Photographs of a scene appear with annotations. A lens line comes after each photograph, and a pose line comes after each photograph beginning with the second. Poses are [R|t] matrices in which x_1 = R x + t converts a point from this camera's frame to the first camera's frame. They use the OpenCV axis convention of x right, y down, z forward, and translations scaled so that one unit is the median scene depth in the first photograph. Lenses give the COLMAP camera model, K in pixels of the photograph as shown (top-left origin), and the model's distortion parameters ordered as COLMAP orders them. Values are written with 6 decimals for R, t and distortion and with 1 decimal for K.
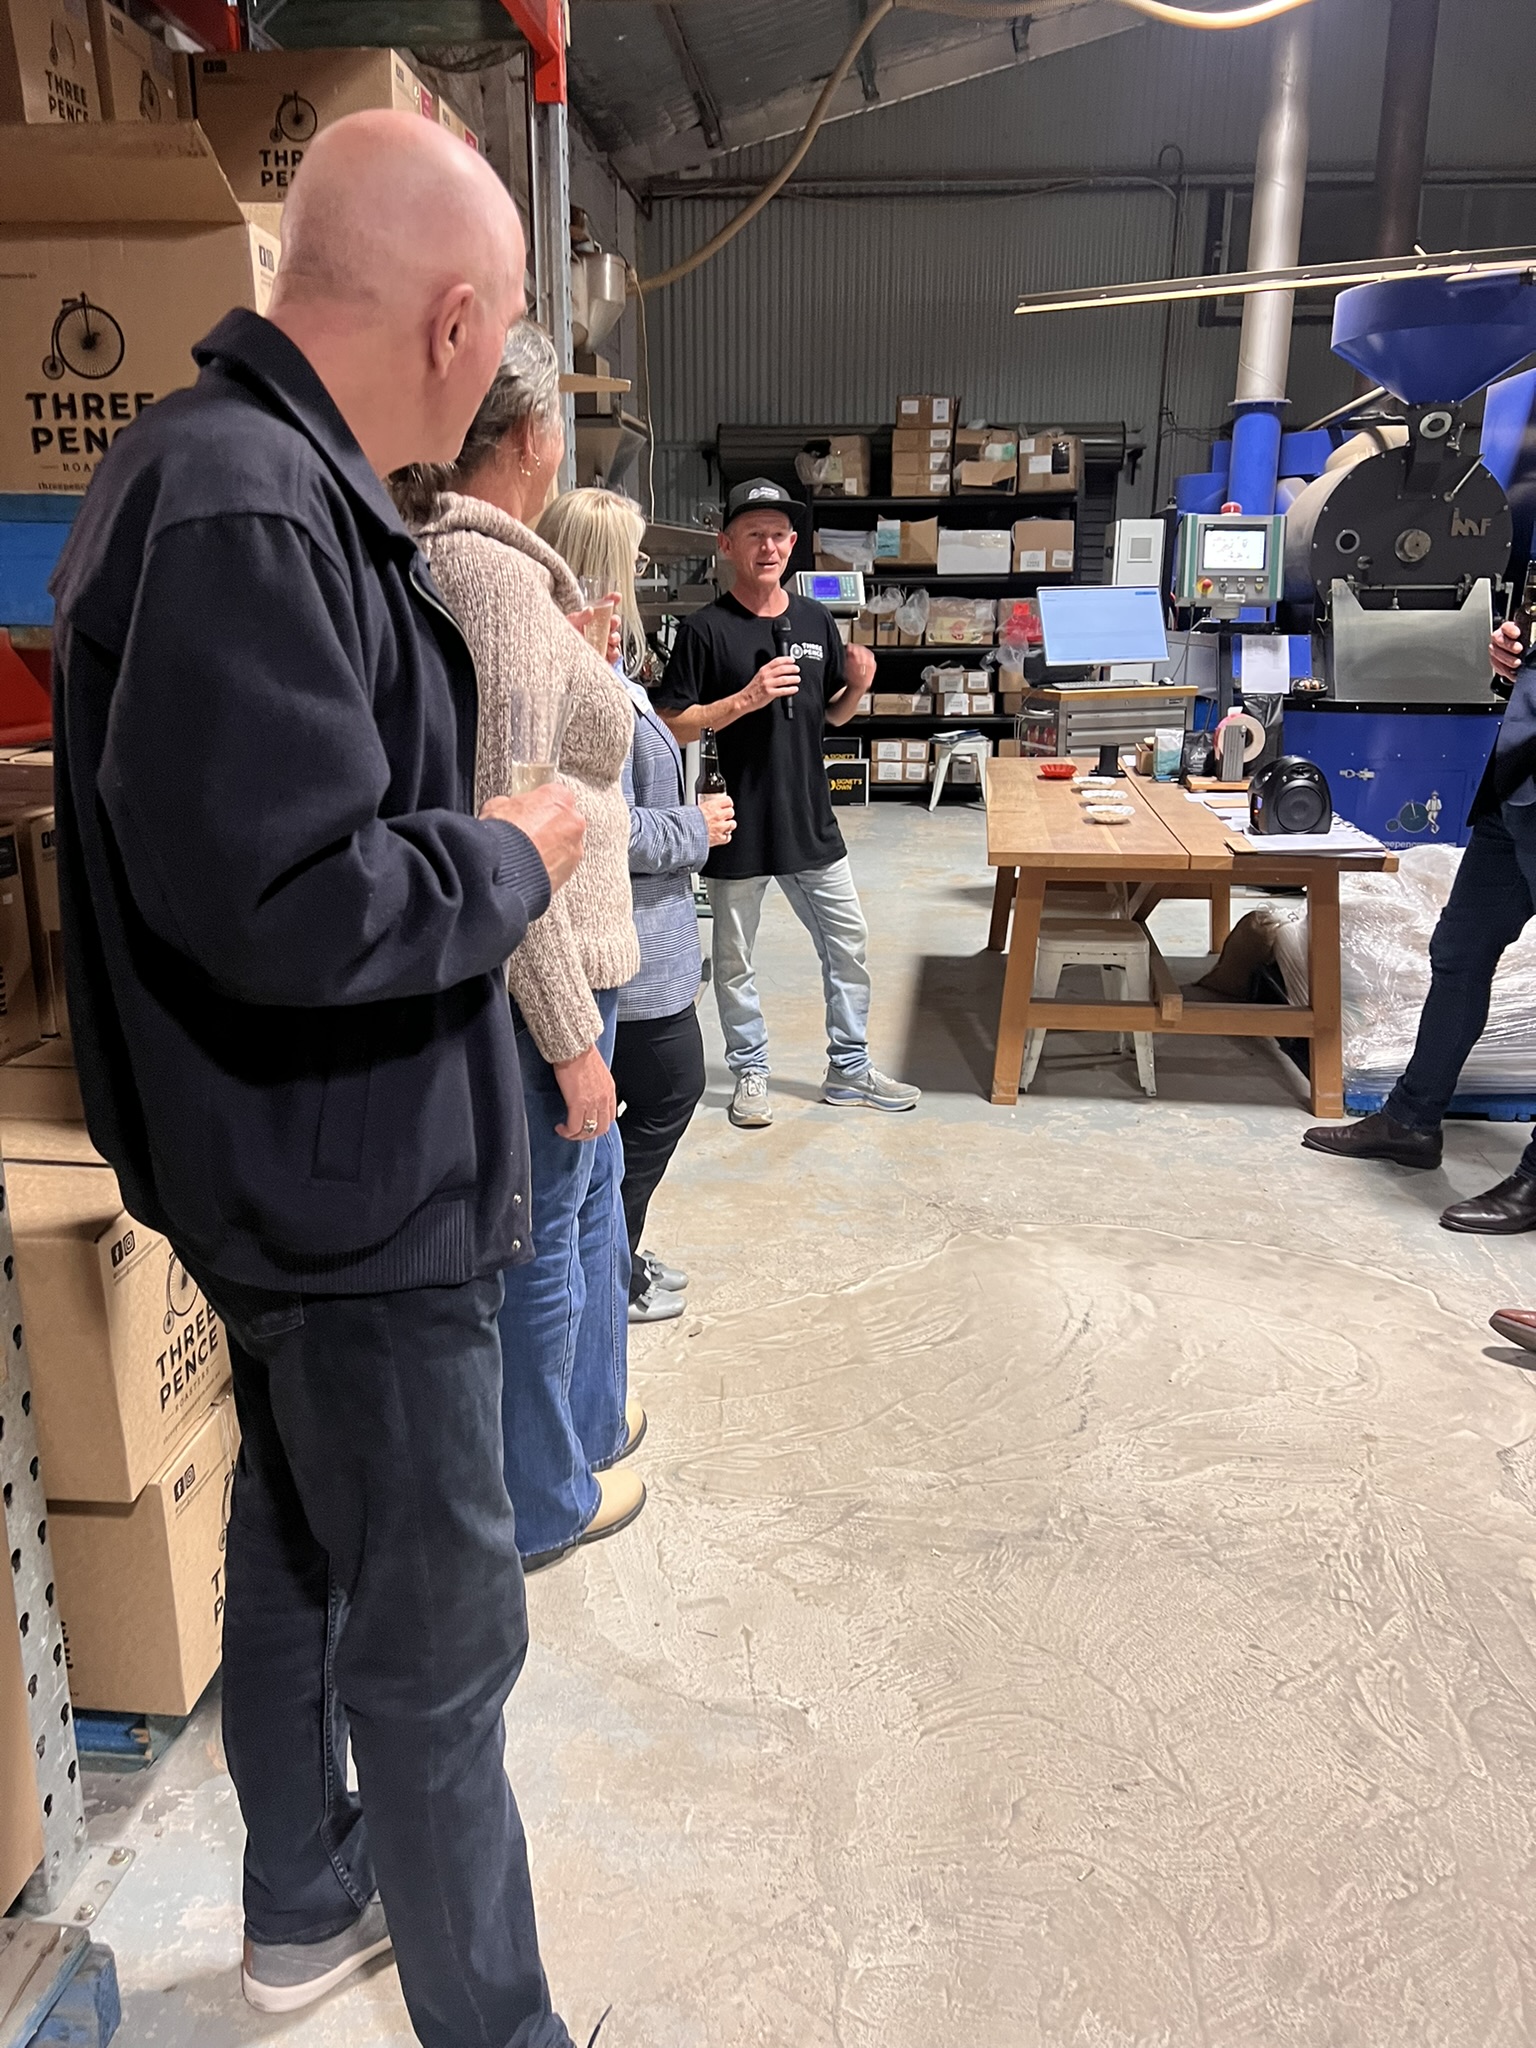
lens RADIAL K [[1535.5, 0, 754.6], [0, 1535.5, 1015.6], [0, 0, 1]] dist [0.060271, -0.069070]
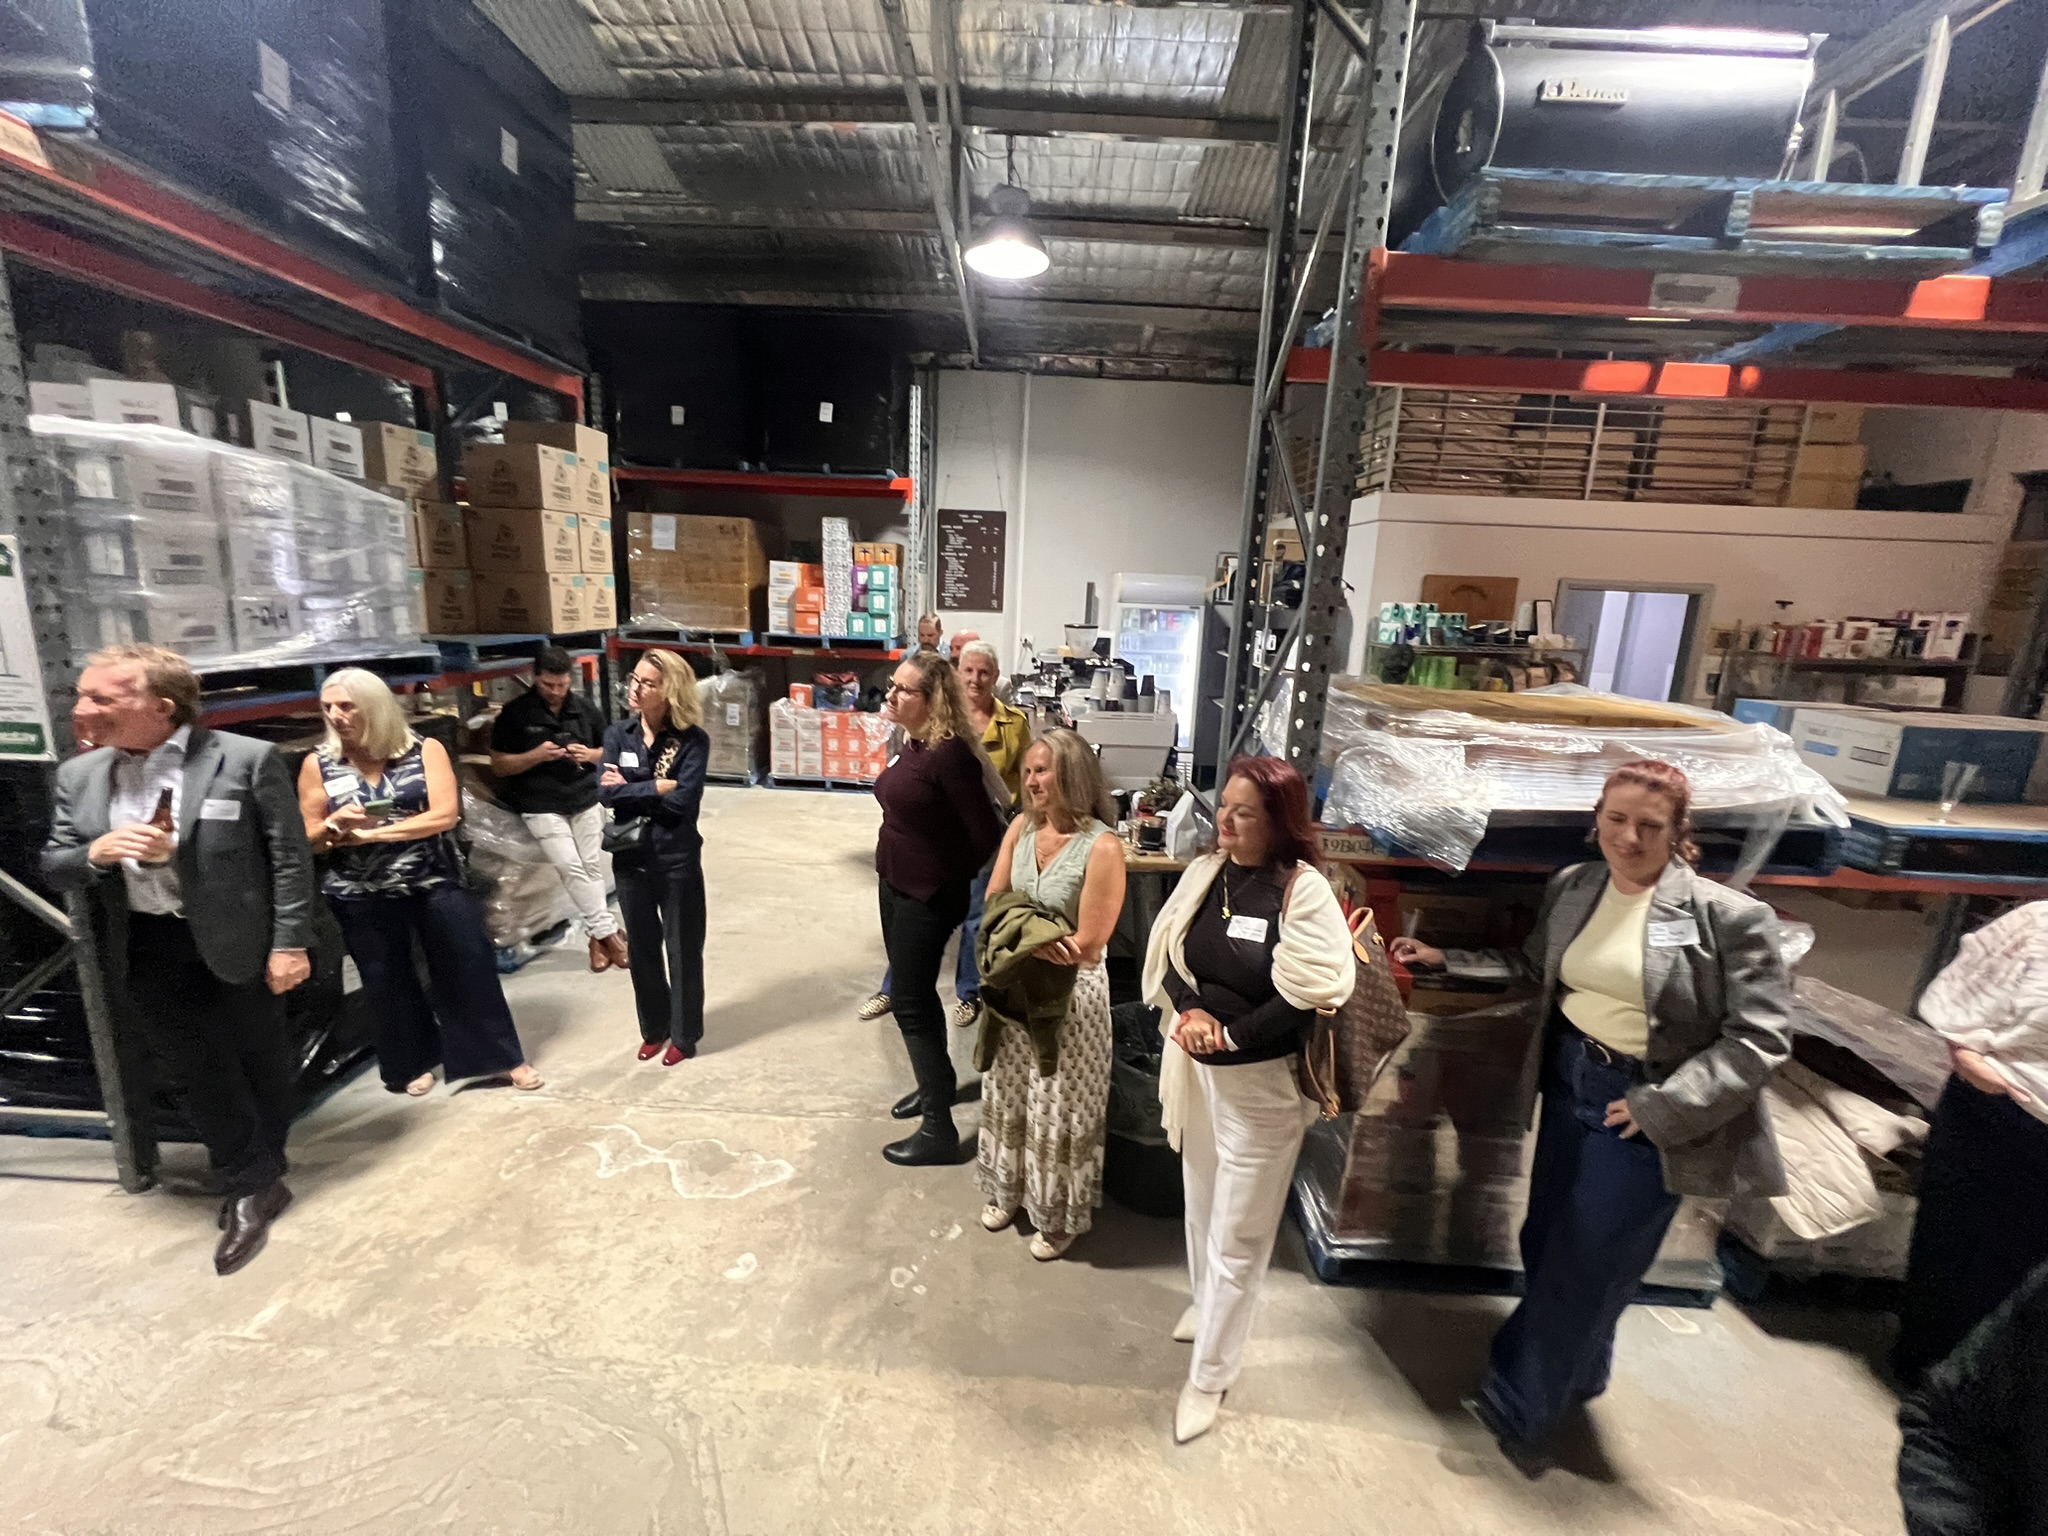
lens RADIAL K [[814.8, 0, 1019.3], [0, 814.8, 764.3], [0, 0, 1]] dist [0.000857, -0.000263]
pose [[-0.072424, -0.220964, 0.972589, -0.059407], [0.218582, 0.947927, 0.231638, -0.095186], [-0.973127, 0.229366, -0.020354, 0.015330]]
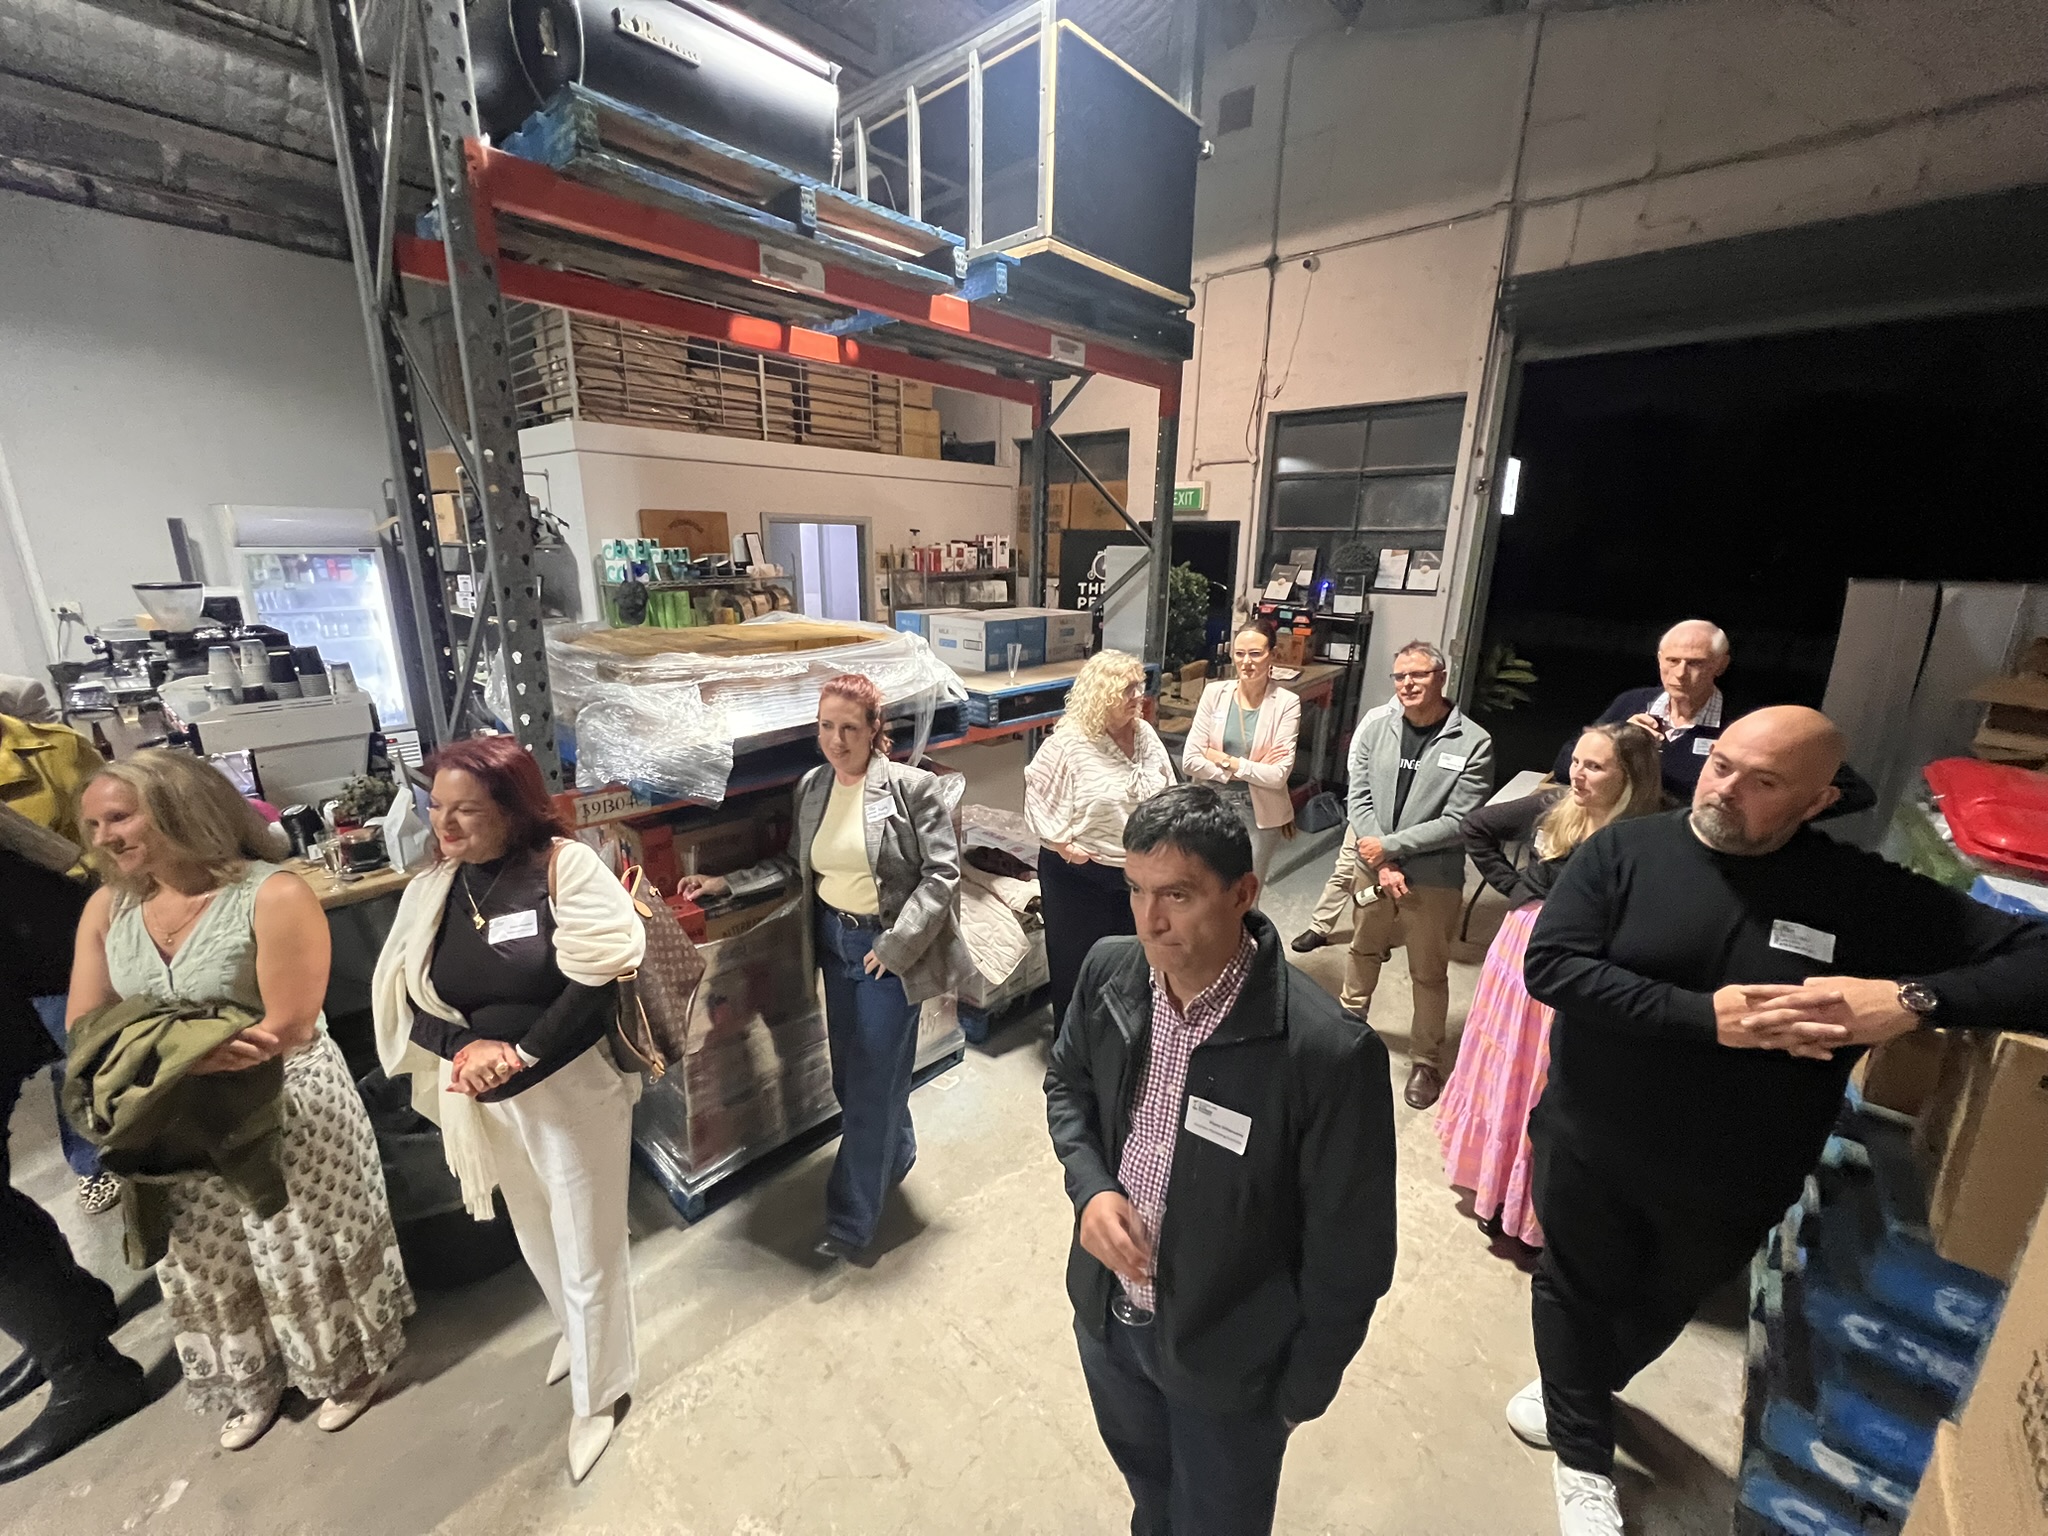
lens RADIAL K [[814.8, 0, 1021.4], [0, 814.8, 762.0], [0, 0, 1]] dist [0.000857, -0.000263]
pose [[-0.802837, -0.175938, 0.569648, -0.061931], [0.132819, 0.878676, 0.458571, -0.097418], [-0.581216, 0.443818, -0.682066, 0.002654]]
